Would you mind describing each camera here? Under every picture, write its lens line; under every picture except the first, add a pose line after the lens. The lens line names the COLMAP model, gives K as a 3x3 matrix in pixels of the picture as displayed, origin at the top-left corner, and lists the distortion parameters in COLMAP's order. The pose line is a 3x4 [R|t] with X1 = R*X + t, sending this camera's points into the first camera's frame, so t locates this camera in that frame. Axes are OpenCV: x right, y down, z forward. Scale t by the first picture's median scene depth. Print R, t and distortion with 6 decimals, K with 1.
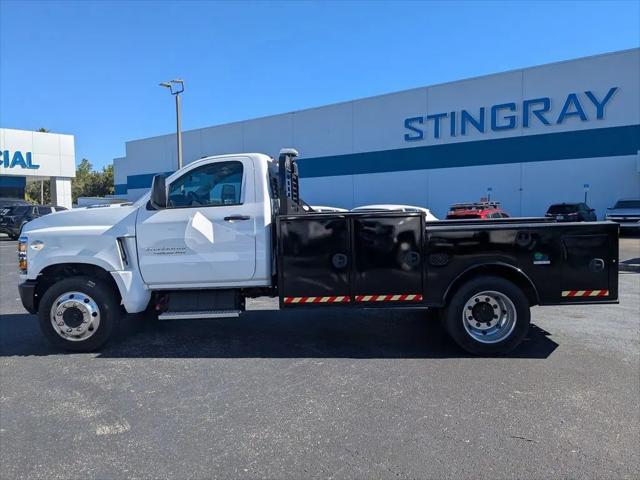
lens RADIAL K [[512.7, 0, 324.4], [0, 512.7, 241.7], [0, 0, 1]] dist [0.039234, -0.064750]
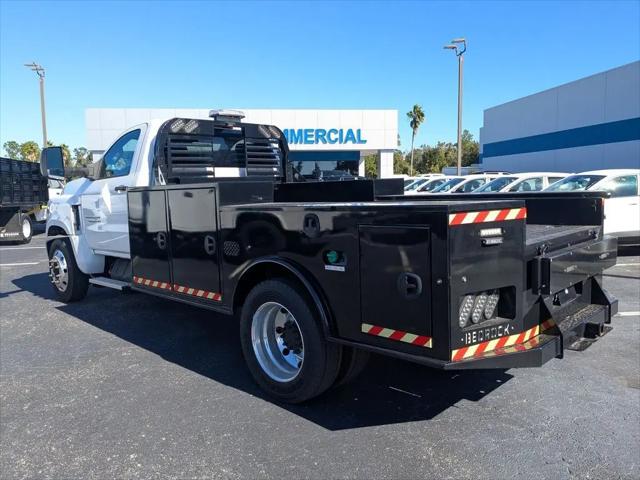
lens RADIAL K [[512.7, 0, 320.5], [0, 512.7, 236.9], [0, 0, 1]] dist [0.039234, -0.064750]
pose [[0.737326, 0.067878, -0.672118, 0.147713], [-0.033206, 0.997378, 0.064299, -0.006049], [0.674720, -0.025092, 0.737647, 0.102660]]
